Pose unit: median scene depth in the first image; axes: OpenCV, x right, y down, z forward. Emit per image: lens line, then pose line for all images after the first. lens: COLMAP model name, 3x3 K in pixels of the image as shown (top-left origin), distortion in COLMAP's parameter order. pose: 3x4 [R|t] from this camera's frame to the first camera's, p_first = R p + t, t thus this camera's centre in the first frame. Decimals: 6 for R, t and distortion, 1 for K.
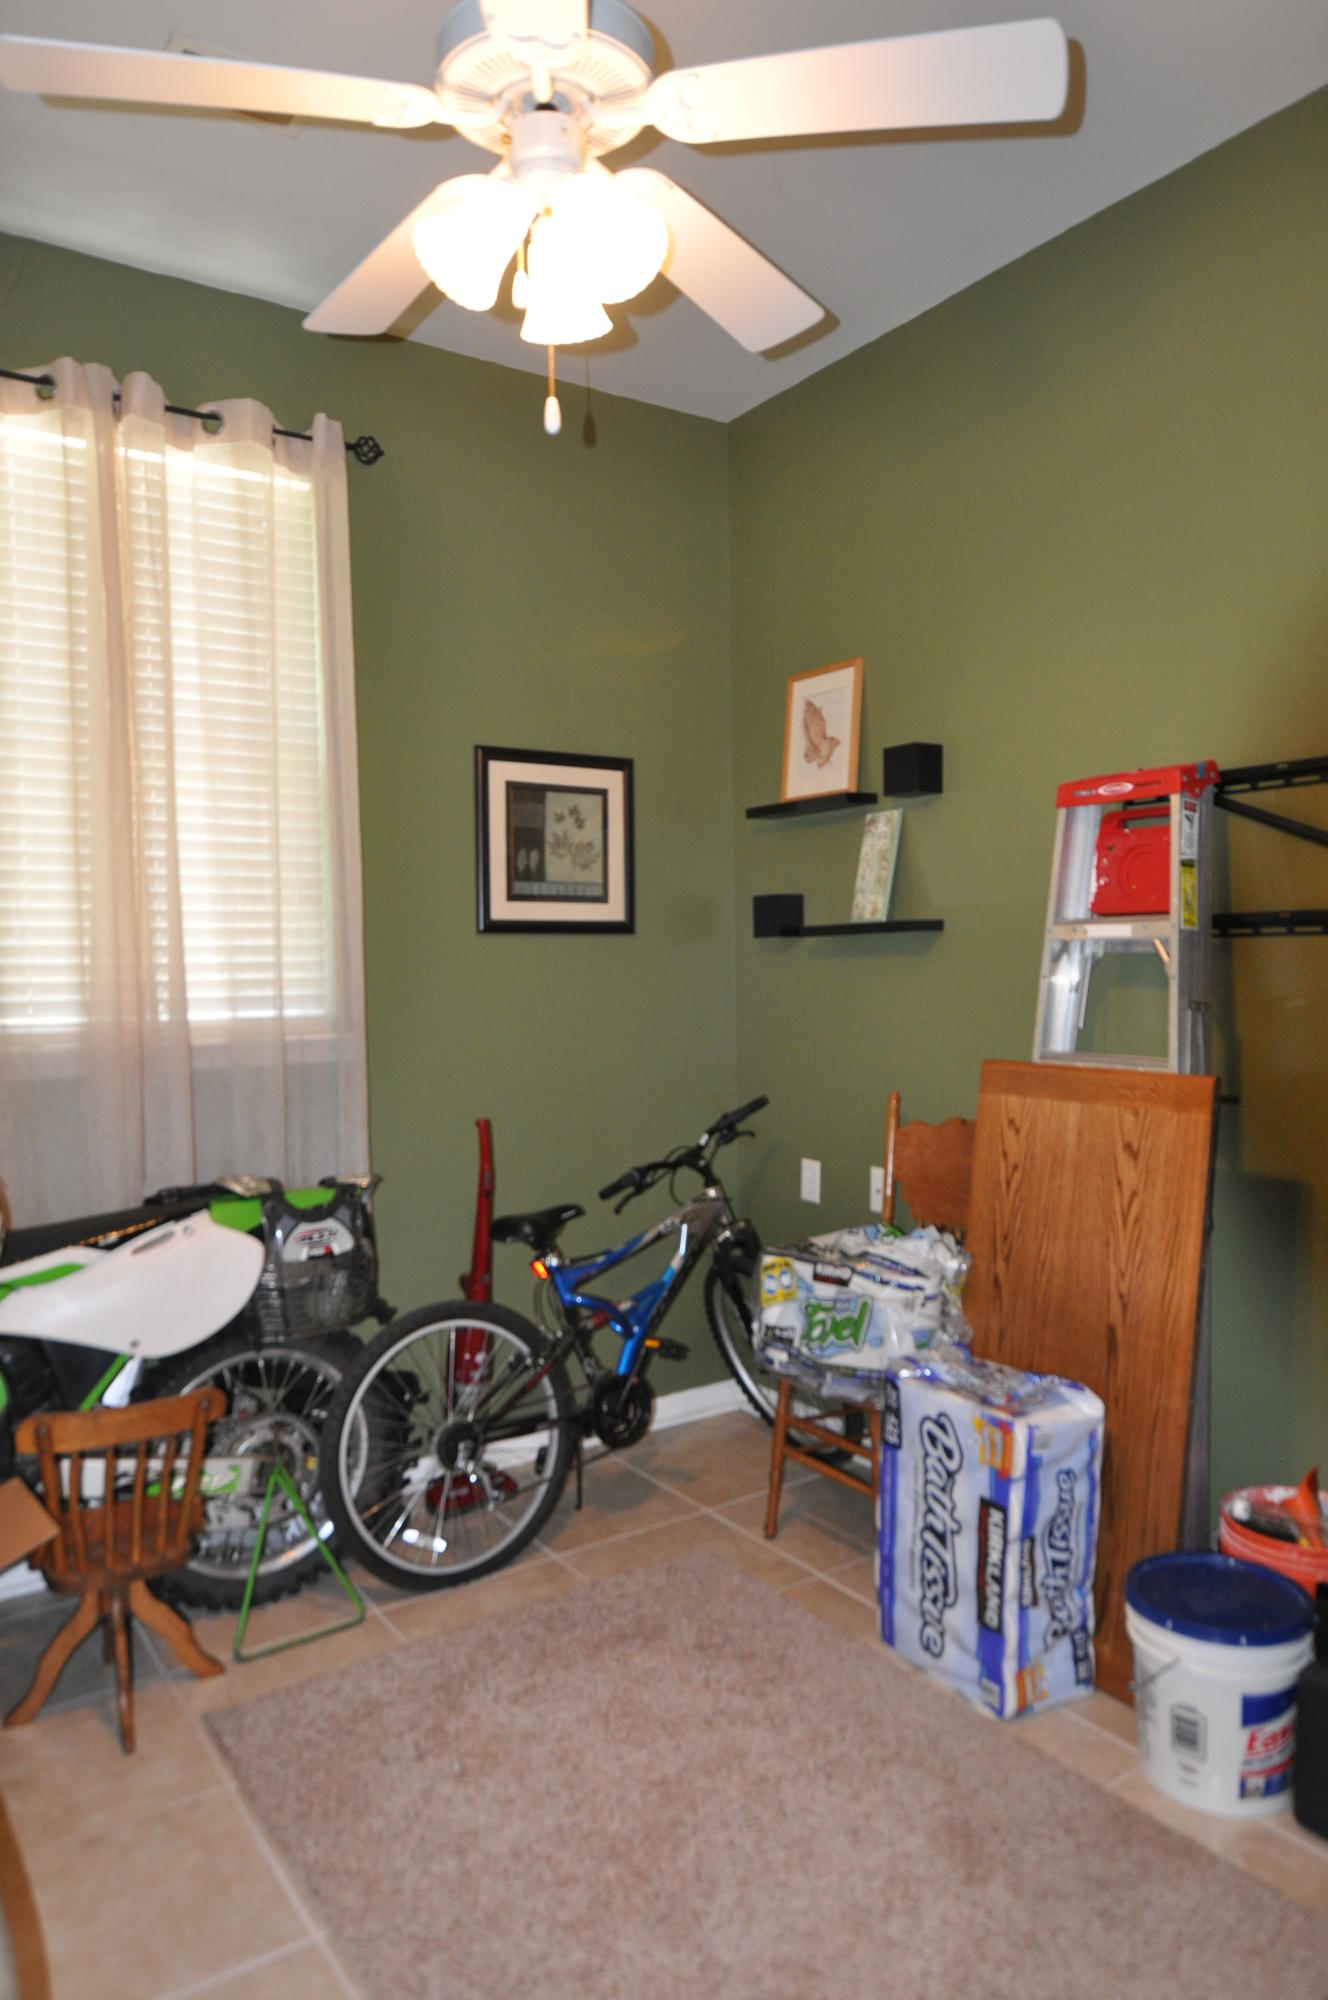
lens RADIAL K [[1327.8, 0, 669.5], [0, 1327.8, 998.9], [0, 0, 1]] dist [-0.003520, -0.014020]
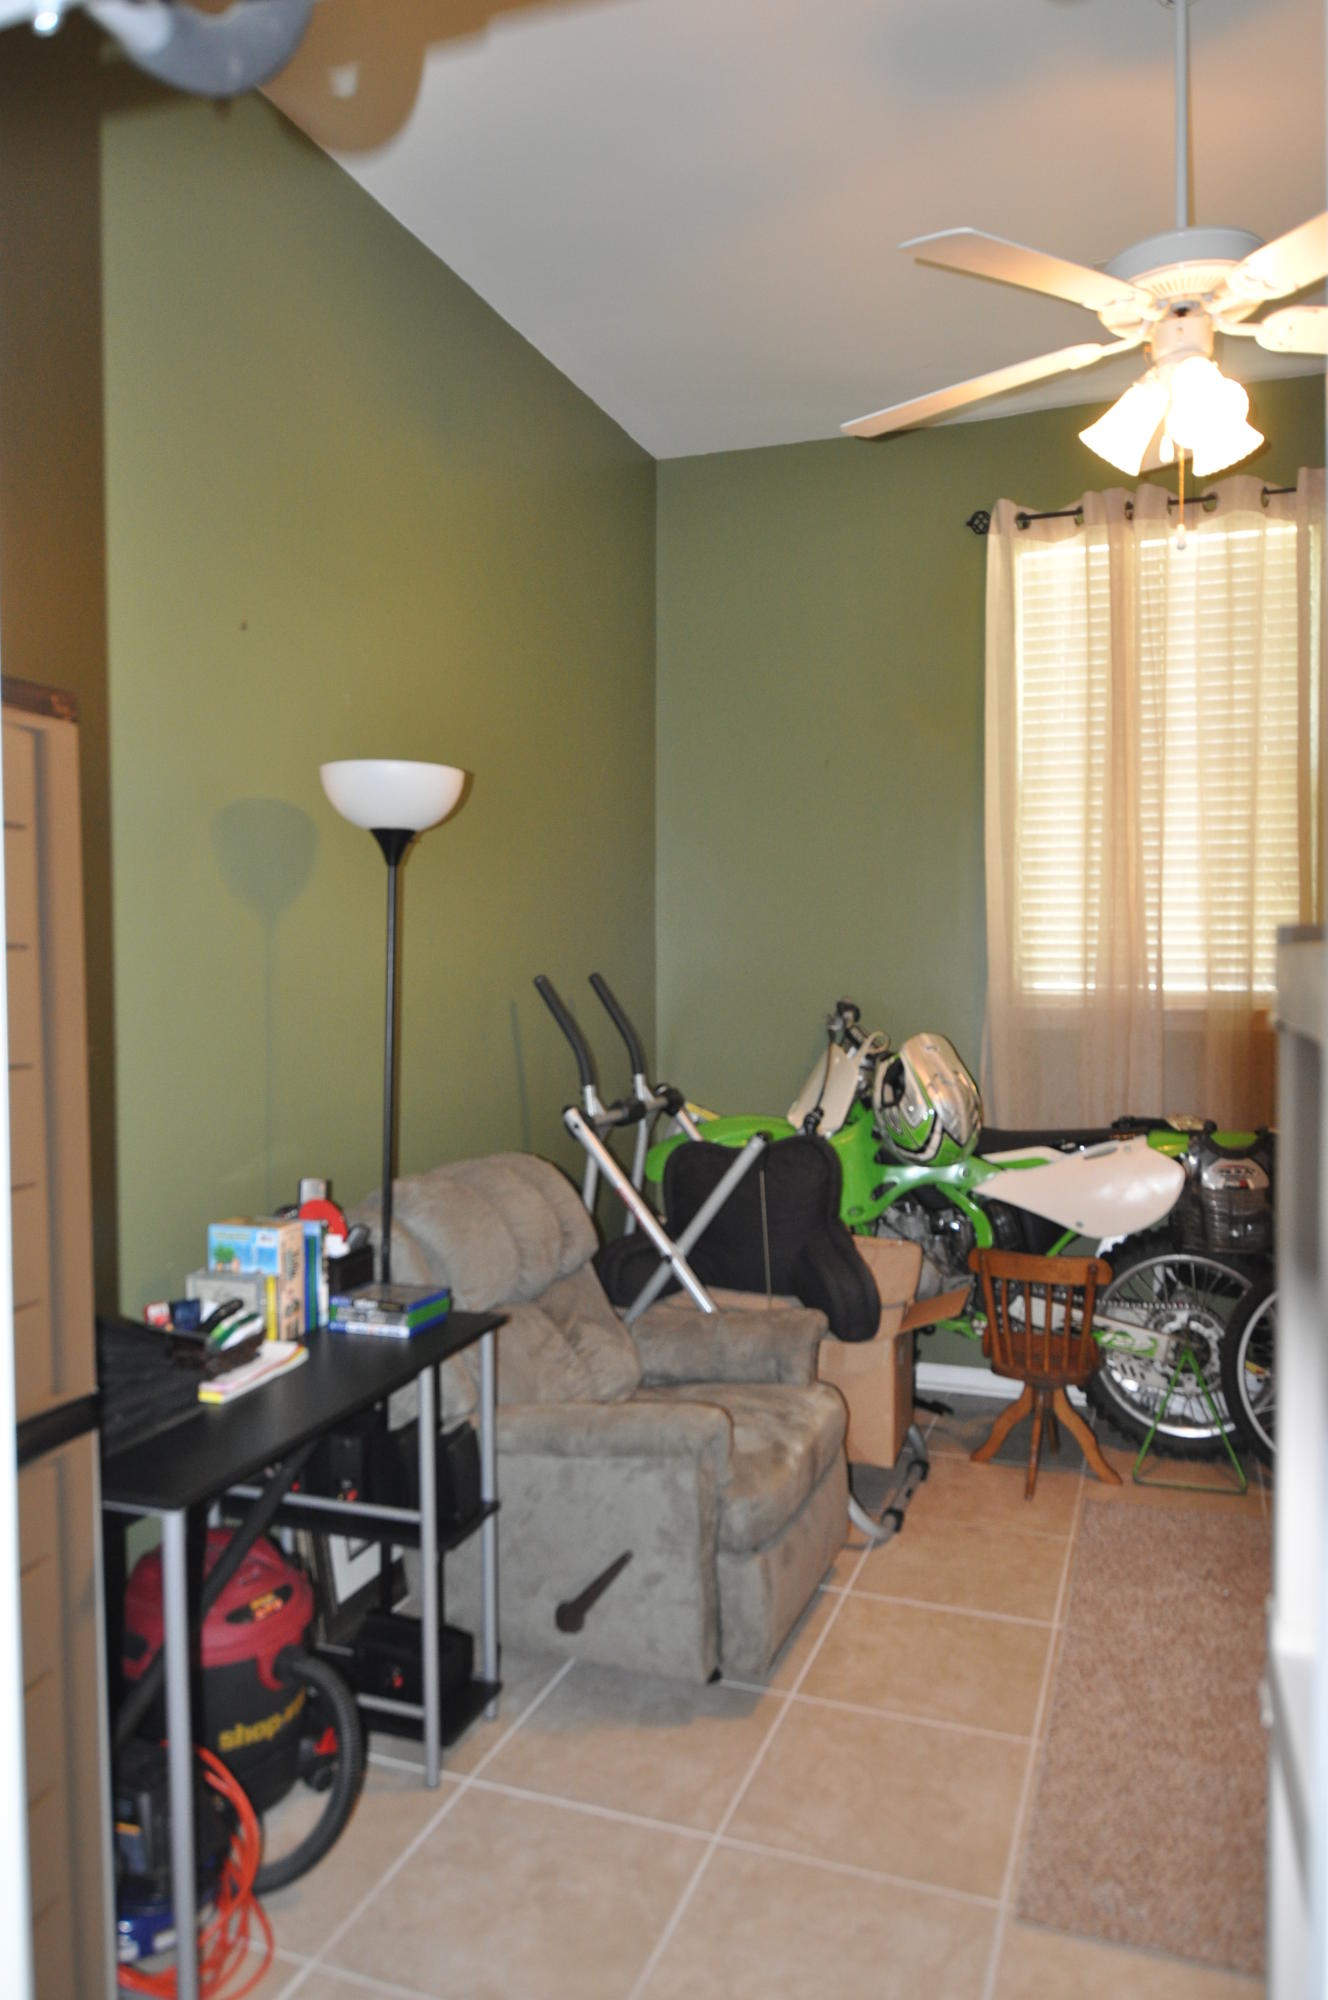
lens RADIAL K [[1327.8, 0, 659.9], [0, 1327.8, 996.5], [0, 0, 1]] dist [-0.003520, -0.014020]
pose [[0.561706, 0.035660, -0.826568, 0.429353], [-0.026012, 0.999338, 0.025437, 0.003020], [0.826928, 0.007212, 0.562262, -0.109733]]
